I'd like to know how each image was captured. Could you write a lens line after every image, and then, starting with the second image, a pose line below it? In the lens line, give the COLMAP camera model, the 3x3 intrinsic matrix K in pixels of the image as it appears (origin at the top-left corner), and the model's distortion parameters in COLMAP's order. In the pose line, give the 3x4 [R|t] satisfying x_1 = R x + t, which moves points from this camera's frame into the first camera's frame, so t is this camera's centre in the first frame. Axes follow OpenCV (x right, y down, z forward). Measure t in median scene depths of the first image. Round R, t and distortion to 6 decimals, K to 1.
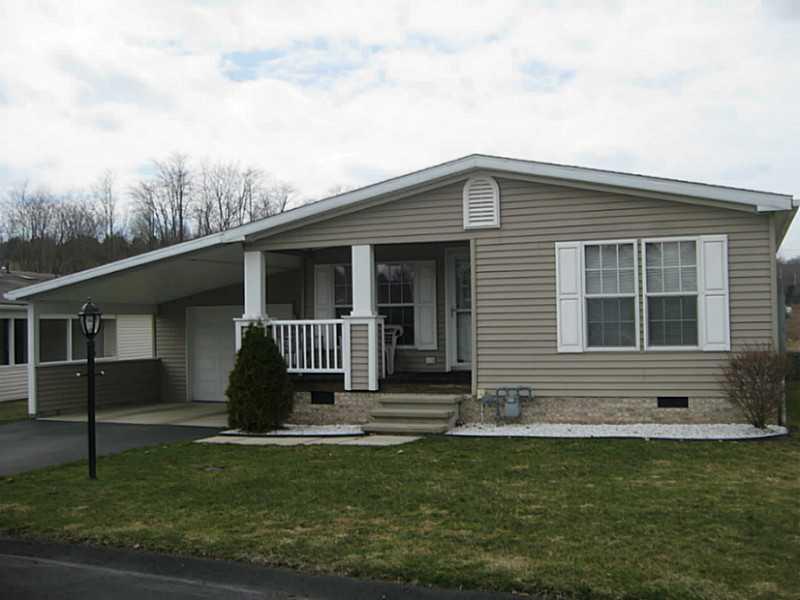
lens RADIAL K [[883.7, 0, 400.0], [0, 883.7, 300.0], [0, 0, 1]] dist [-0.157812, 0.052860]
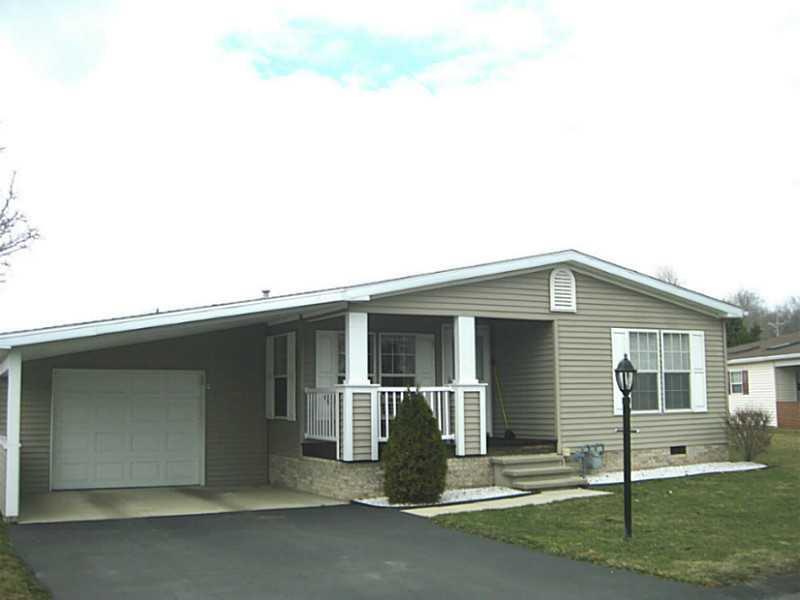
lens RADIAL K [[883.7, 0, 400.0], [0, 883.7, 300.0], [0, 0, 1]] dist [-0.157812, 0.052860]
pose [[0.653369, 0.095092, 0.751044, -0.935771], [-0.020726, 0.993955, -0.107817, 0.035169], [-0.756756, 0.054878, 0.651390, 0.391125]]
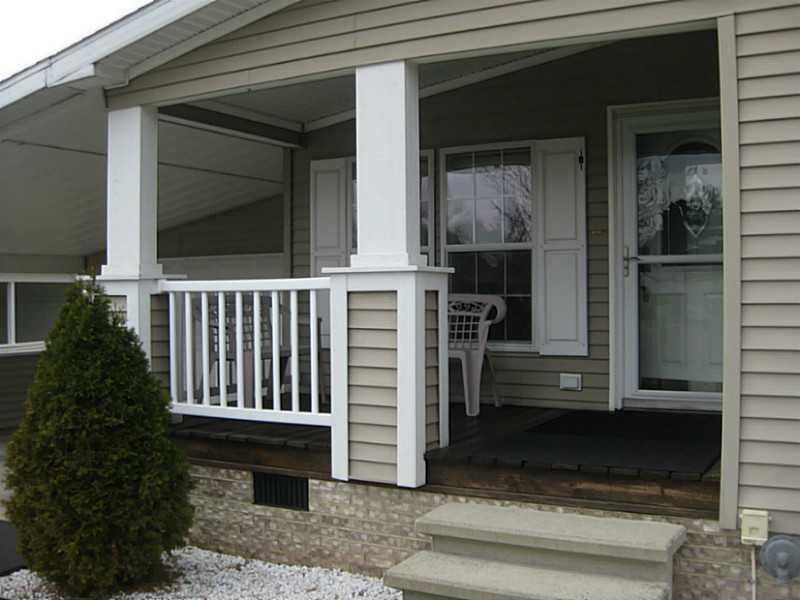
lens RADIAL K [[883.7, 0, 400.0], [0, 883.7, 300.0], [0, 0, 1]] dist [-0.157812, 0.052860]
pose [[0.992090, 0.007913, -0.125281, 0.007851], [-0.003386, 0.999335, 0.036309, 0.018979], [0.125485, -0.035597, 0.991457, 0.688371]]
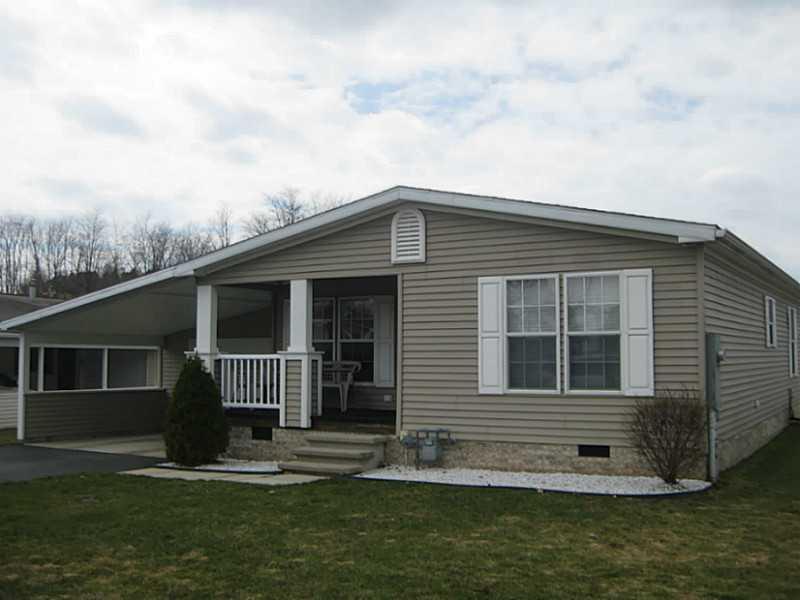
lens RADIAL K [[883.7, 0, 400.0], [0, 883.7, 300.0], [0, 0, 1]] dist [-0.157812, 0.052860]
pose [[0.988238, 0.005211, -0.152835, 0.229843], [-0.010456, 0.999383, -0.033537, -0.008087], [0.152566, 0.034740, 0.987683, 0.046568]]
